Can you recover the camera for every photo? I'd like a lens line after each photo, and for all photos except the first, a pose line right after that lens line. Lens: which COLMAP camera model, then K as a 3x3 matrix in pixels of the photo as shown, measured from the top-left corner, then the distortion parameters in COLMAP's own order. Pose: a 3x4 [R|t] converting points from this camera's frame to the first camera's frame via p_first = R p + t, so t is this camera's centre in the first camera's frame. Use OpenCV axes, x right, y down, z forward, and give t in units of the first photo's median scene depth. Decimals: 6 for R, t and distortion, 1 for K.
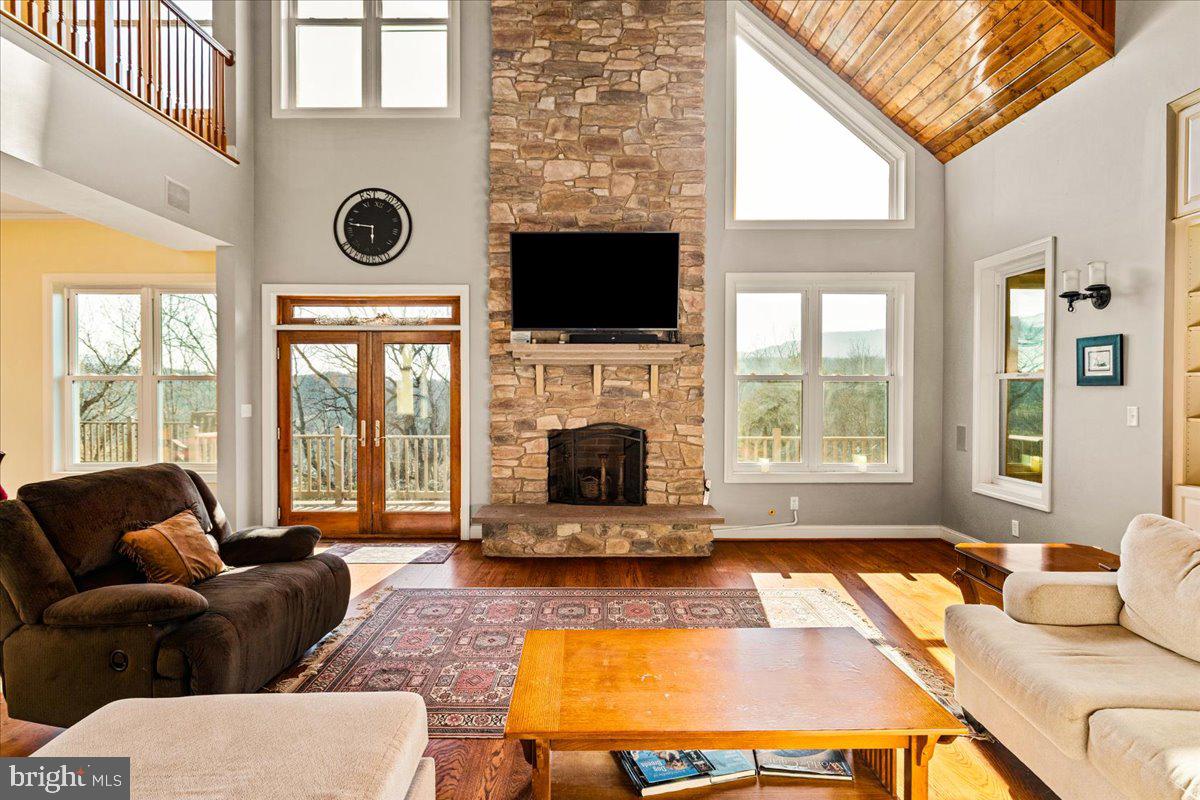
lens RADIAL K [[680.1, 0, 599.3], [0, 680.1, 392.8], [0, 0, 1]] dist [0.004230, 0.000230]
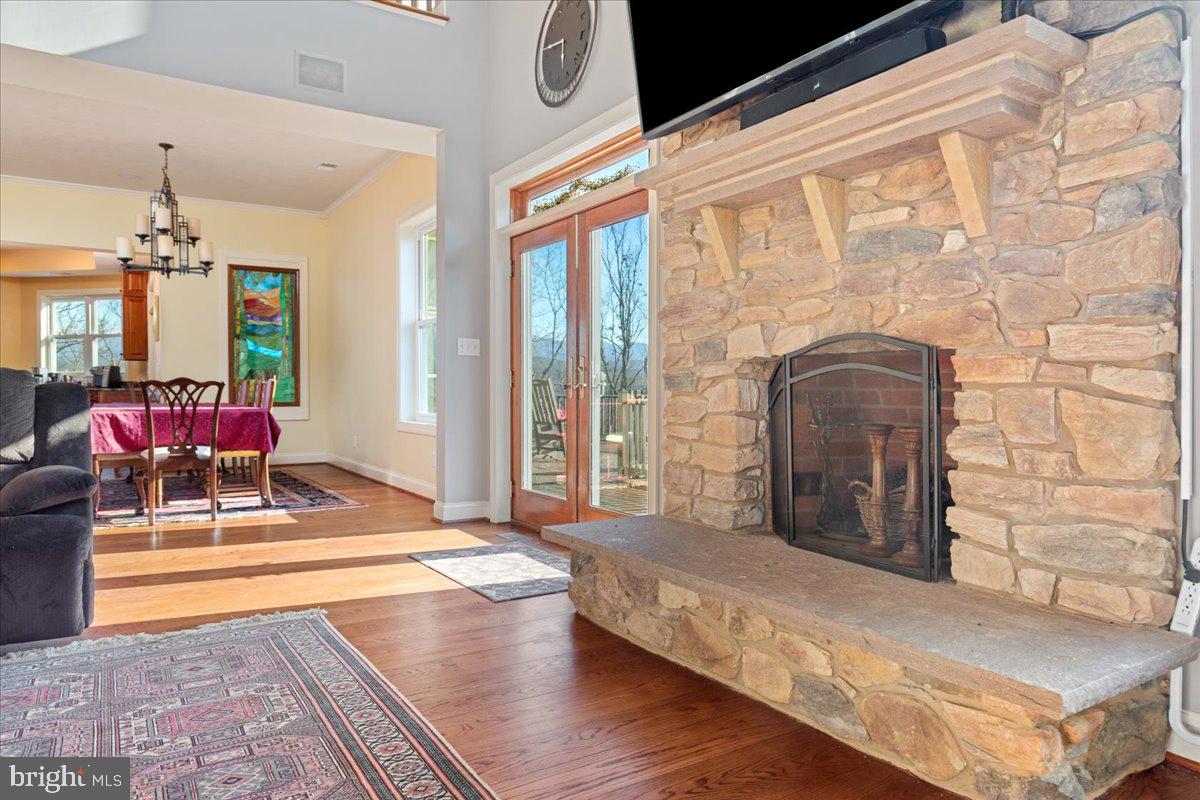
lens RADIAL K [[778.2, 0, 601.0], [0, 778.2, 401.7], [0, 0, 1]] dist [-0.002462, -0.000383]
pose [[0.525549, 0.012945, -0.850665, 0.294407], [-0.005330, 0.999915, 0.011923, 0.075854], [0.850747, -0.001732, 0.525573, 0.666473]]
